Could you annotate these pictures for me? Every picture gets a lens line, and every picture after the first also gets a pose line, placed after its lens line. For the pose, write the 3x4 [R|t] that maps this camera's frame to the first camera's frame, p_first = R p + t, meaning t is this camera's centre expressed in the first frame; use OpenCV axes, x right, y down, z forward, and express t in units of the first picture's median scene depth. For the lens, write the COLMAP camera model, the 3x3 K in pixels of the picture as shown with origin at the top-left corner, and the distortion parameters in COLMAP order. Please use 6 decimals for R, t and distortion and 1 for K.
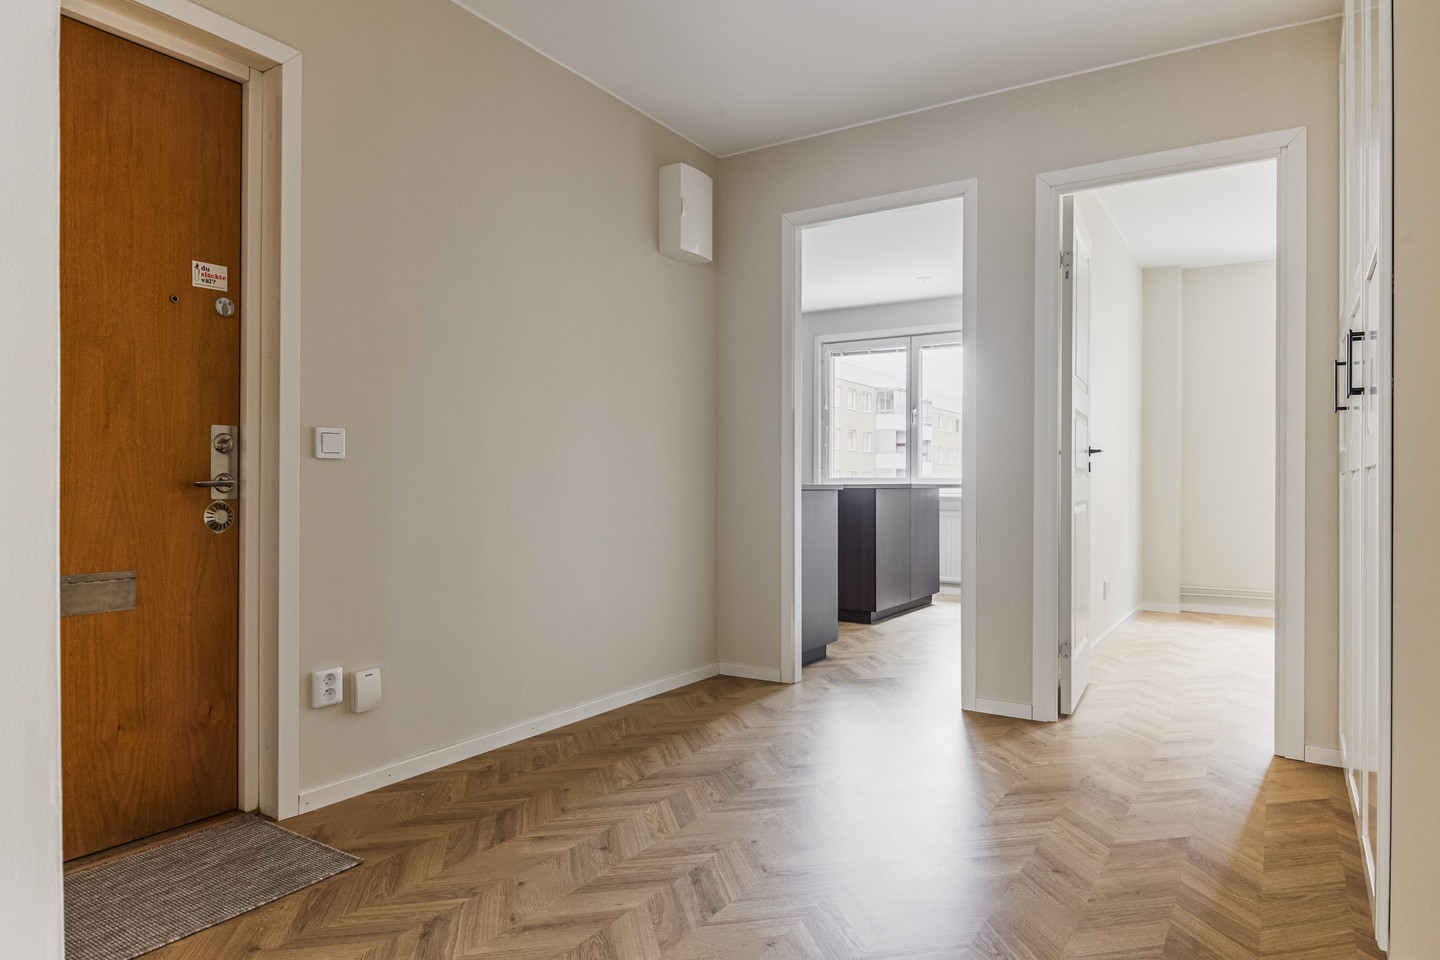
lens RADIAL K [[873.9, 0, 720.0], [0, 873.9, 480.0], [0, 0, 1]] dist [0.000776, -0.000342]
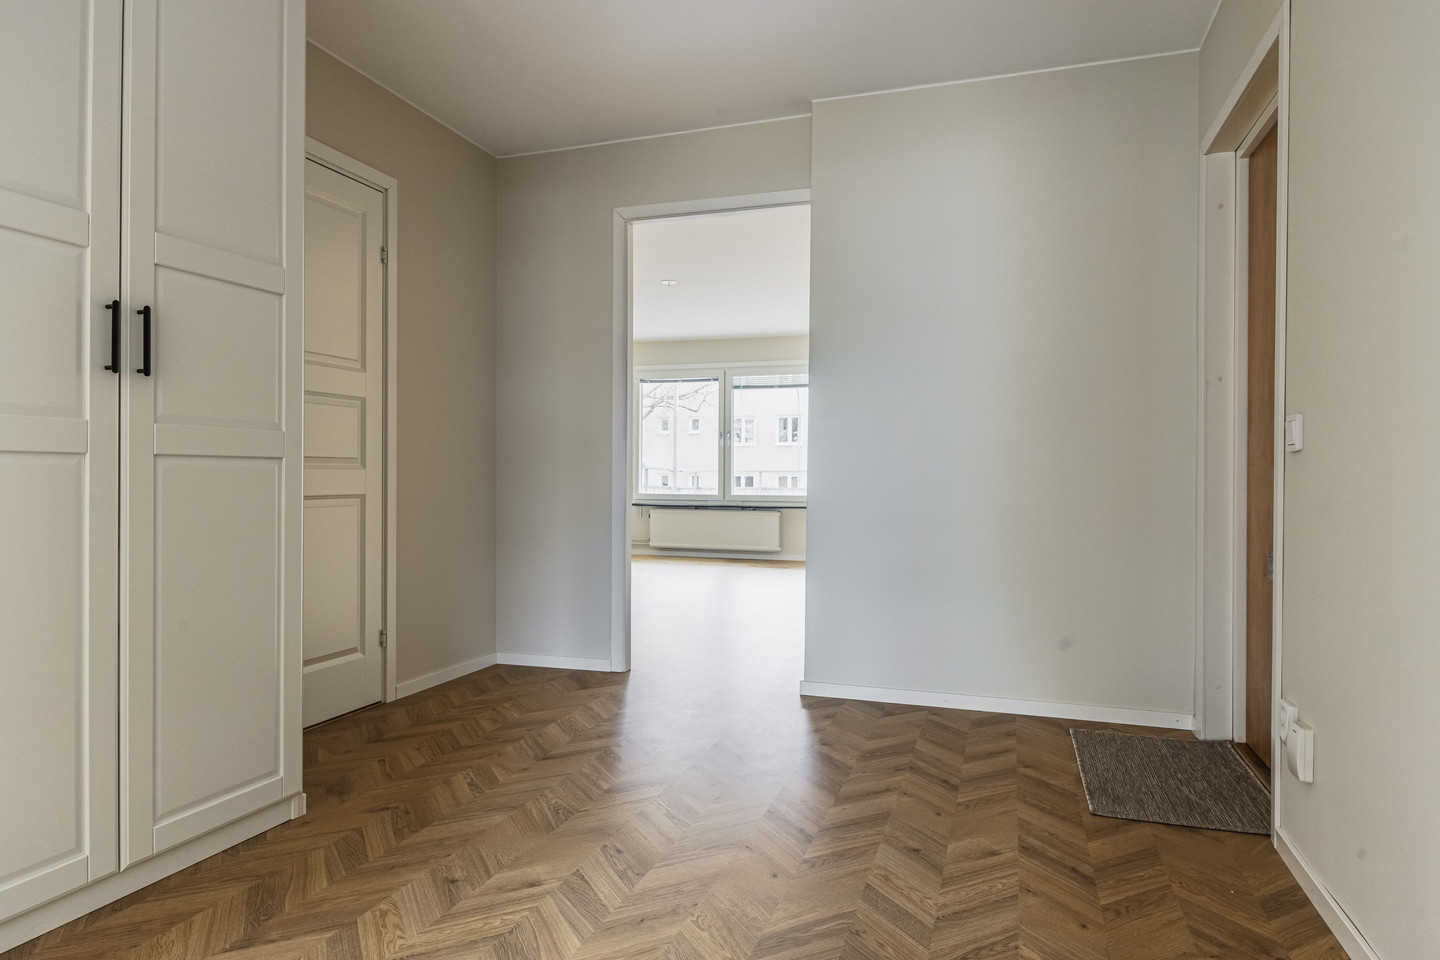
lens RADIAL K [[873.9, 0, 720.0], [0, 873.9, 480.0], [0, 0, 1]] dist [0.000776, -0.000342]
pose [[-0.970486, -0.005547, -0.241093, 0.310637], [-0.006438, 0.999975, 0.002912, 0.005444], [0.241071, 0.004378, -0.970498, 1.848035]]
